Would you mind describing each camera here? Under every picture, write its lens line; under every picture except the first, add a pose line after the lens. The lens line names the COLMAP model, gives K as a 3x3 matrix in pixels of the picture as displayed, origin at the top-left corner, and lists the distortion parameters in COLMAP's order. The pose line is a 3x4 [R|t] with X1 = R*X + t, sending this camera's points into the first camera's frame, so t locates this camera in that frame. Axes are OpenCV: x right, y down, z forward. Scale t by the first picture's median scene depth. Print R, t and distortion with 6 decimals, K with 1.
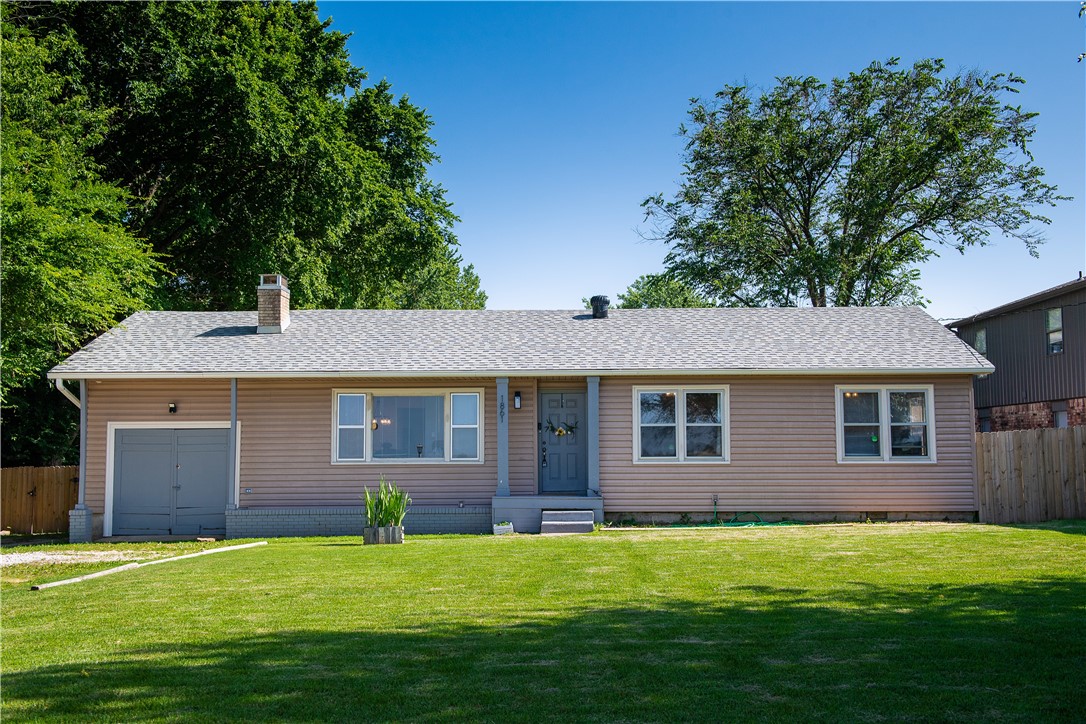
lens RADIAL K [[1096.2, 0, 540.2], [0, 1096.2, 364.8], [0, 0, 1]] dist [0.046388, 0.000000]
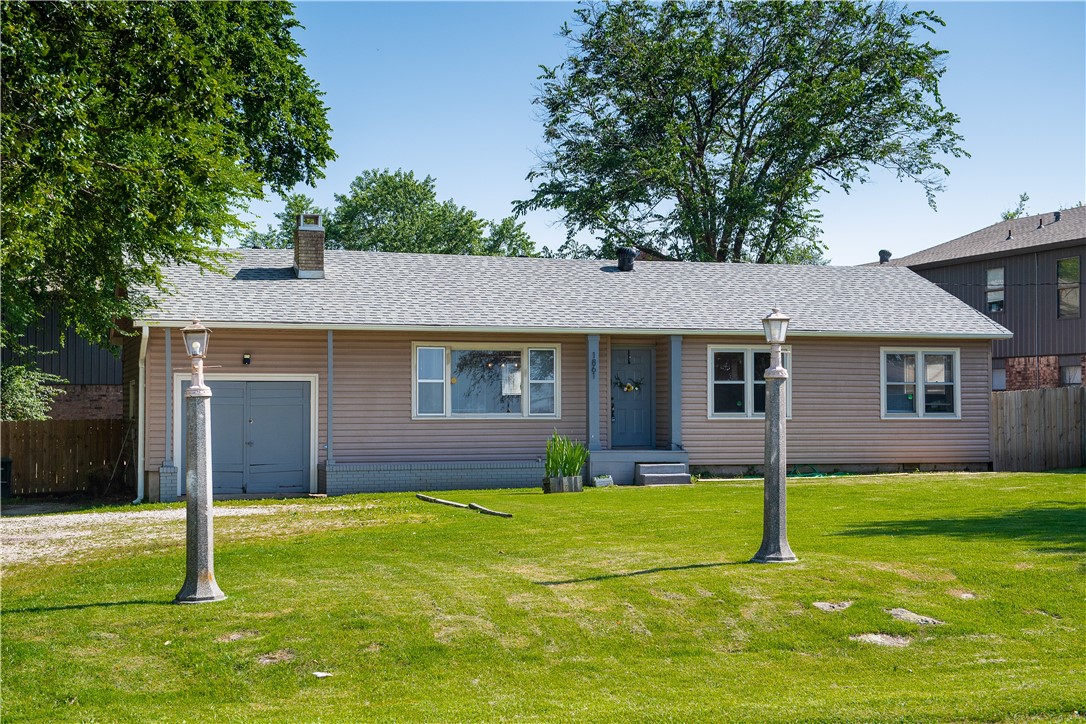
lens RADIAL K [[1655.0, 0, 544.1], [0, 1655.0, 360.7], [0, 0, 1]] dist [0.165565, 0.000000]
pose [[0.944771, 0.013250, 0.327462, -0.577036], [-0.030606, 0.998383, 0.047903, -0.036126], [-0.326298, -0.055279, 0.943649, -0.433987]]
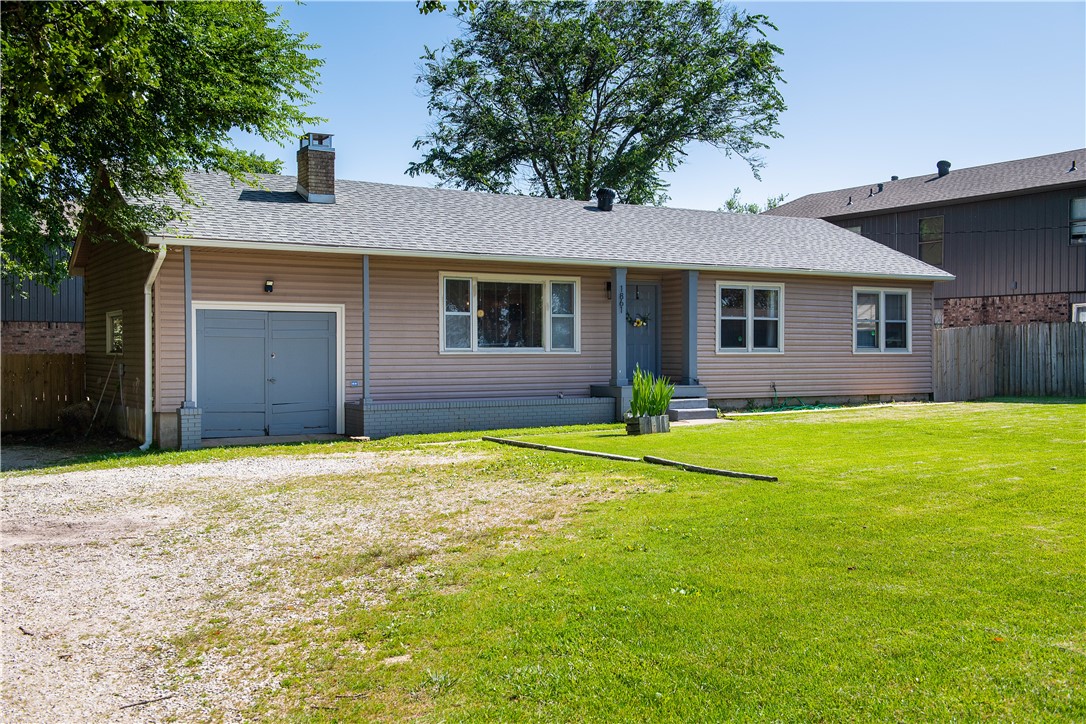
lens RADIAL K [[1127.2, 0, 538.4], [0, 1127.2, 361.9], [0, 0, 1]] dist [0.058777, 0.000000]
pose [[0.849938, -0.000832, 0.526882, -0.634059], [-0.047833, 0.995747, 0.078734, 0.019636], [-0.524707, -0.092122, 0.846284, 0.162711]]
